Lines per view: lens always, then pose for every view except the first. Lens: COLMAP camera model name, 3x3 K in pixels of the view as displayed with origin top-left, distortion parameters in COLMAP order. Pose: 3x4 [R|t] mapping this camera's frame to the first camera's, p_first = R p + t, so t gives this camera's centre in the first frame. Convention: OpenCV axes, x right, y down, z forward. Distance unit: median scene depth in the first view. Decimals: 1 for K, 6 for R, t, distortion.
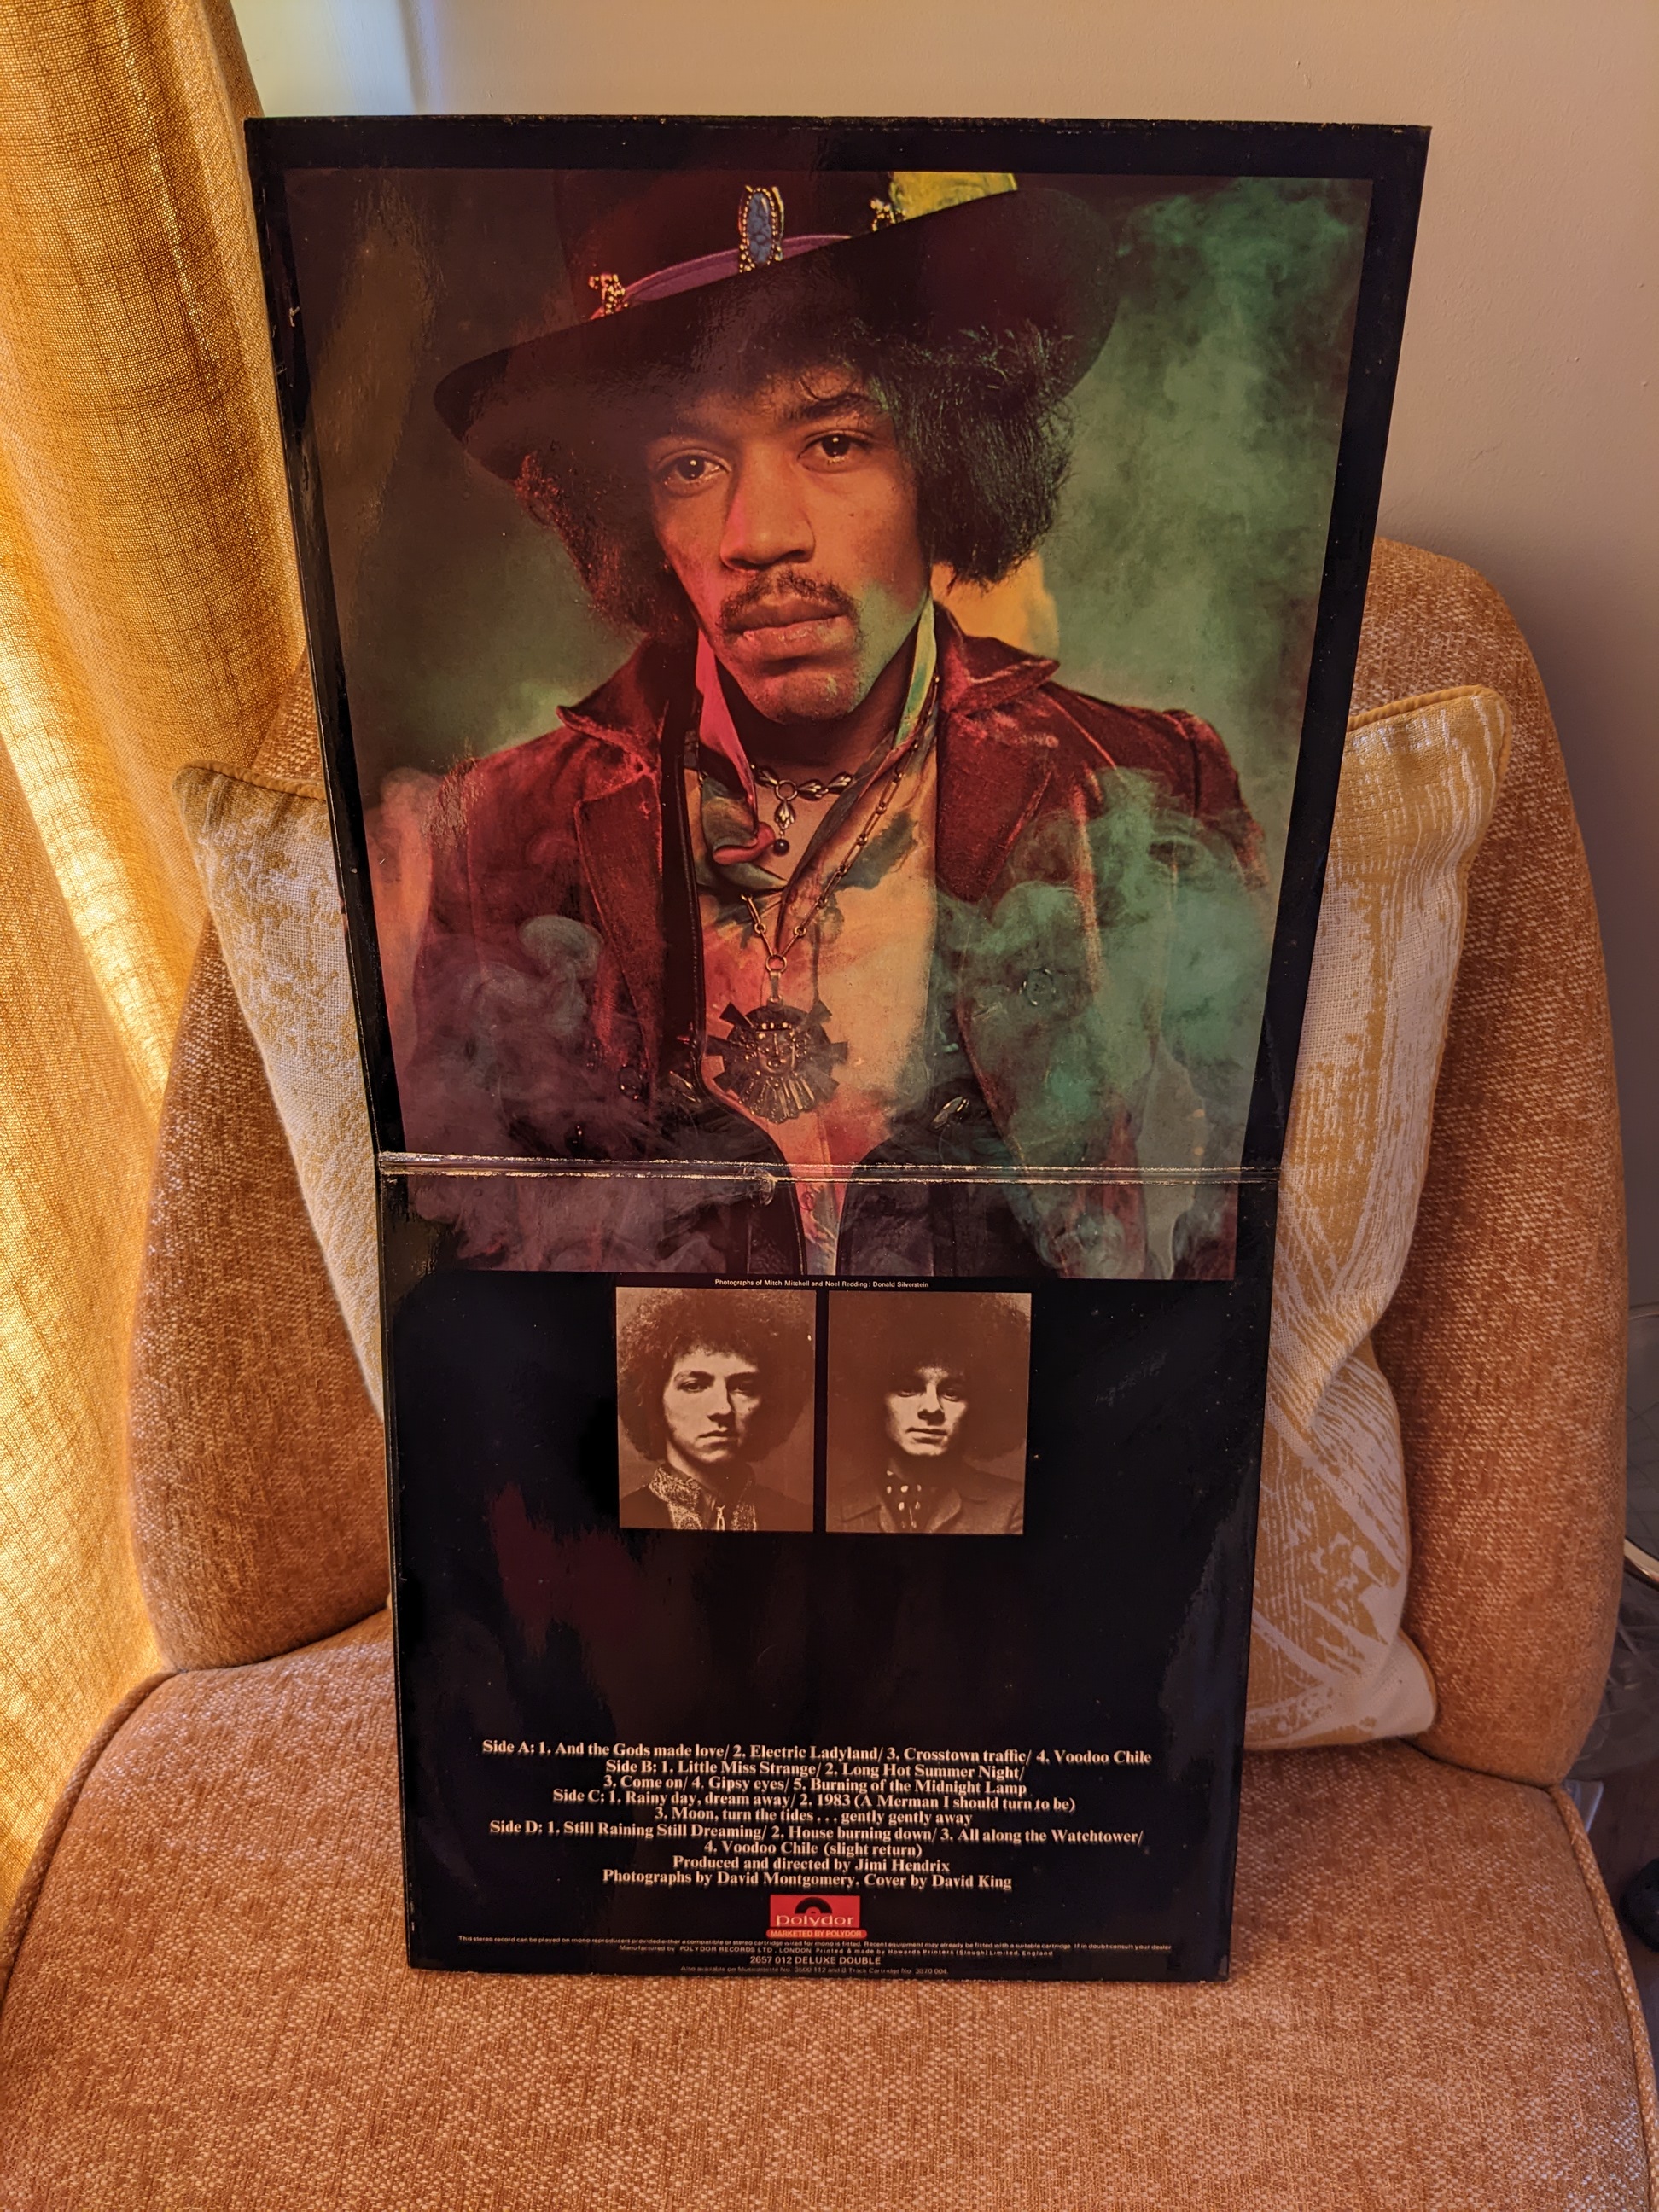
lens RADIAL K [[1812.3, 0, 831.6], [0, 1812.3, 1062.4], [0, 0, 1]] dist [-0.000787, -0.051059]
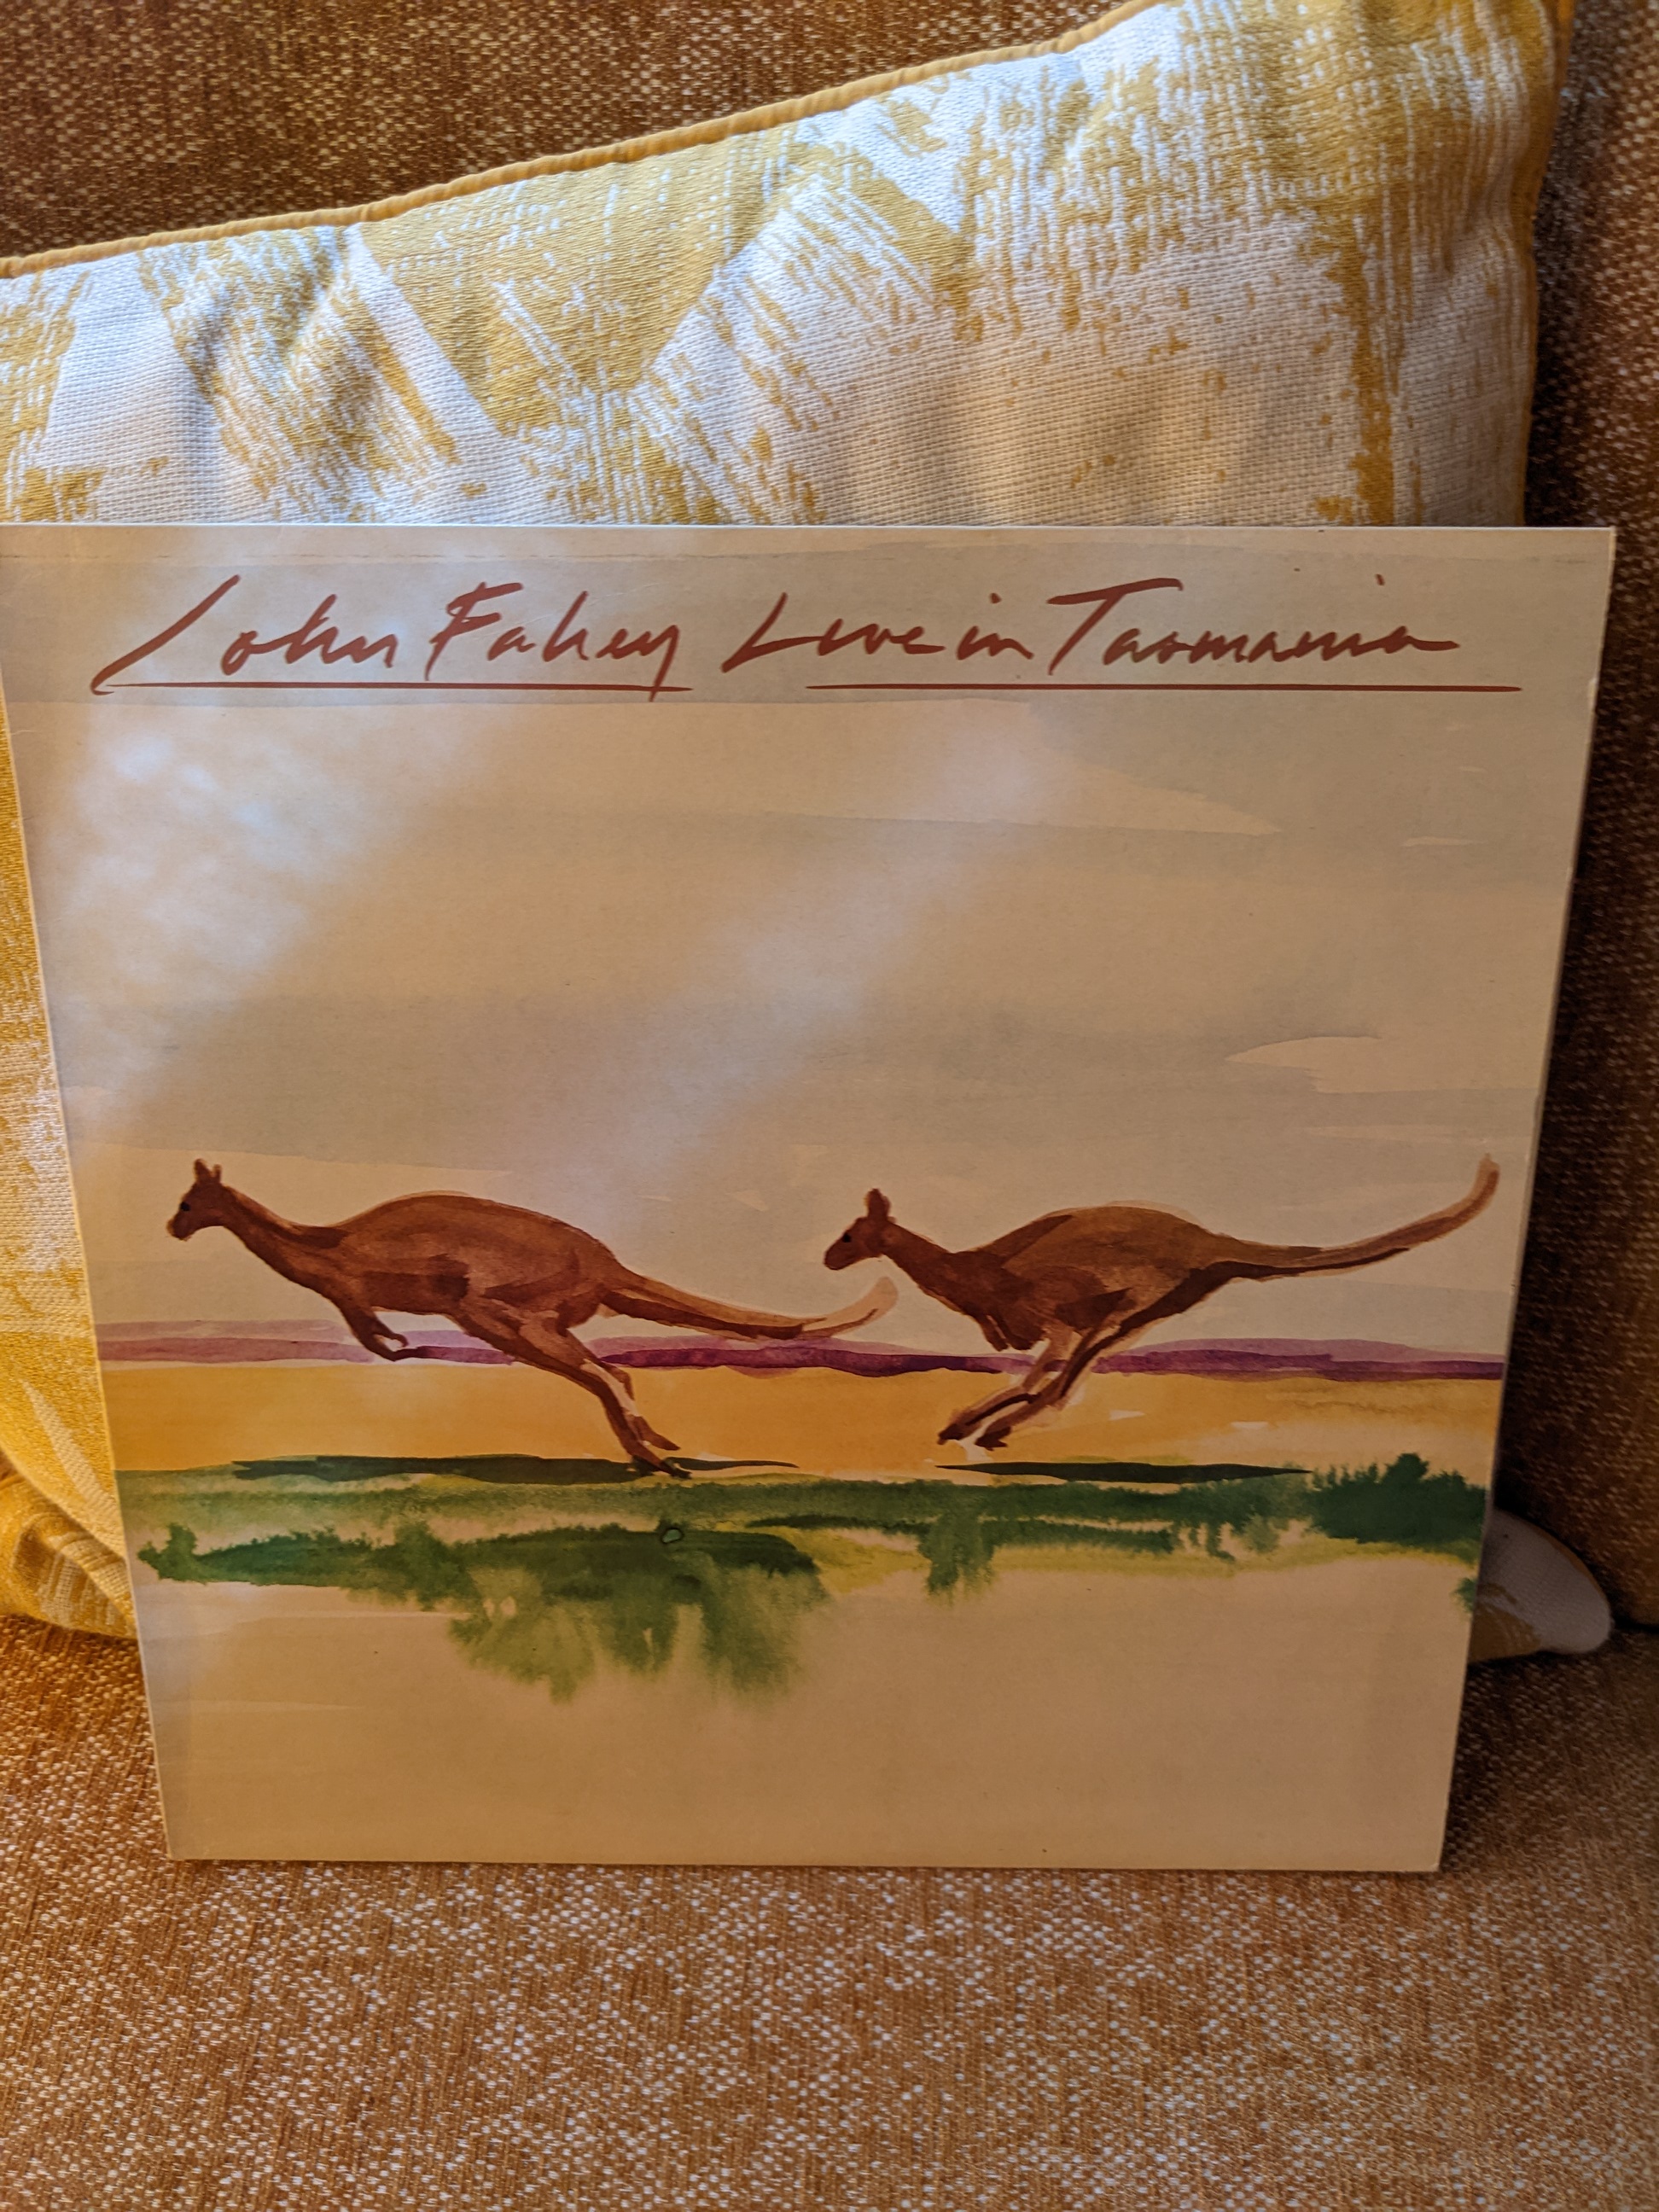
lens RADIAL K [[1812.3, 0, 846.7], [0, 1812.3, 1071.7], [0, 0, 1]] dist [-0.000787, -0.051059]
pose [[0.999491, -0.031397, -0.005741, 0.095141], [0.031864, 0.991934, 0.122681, 0.121756], [0.001843, -0.122802, 0.992430, 0.437437]]
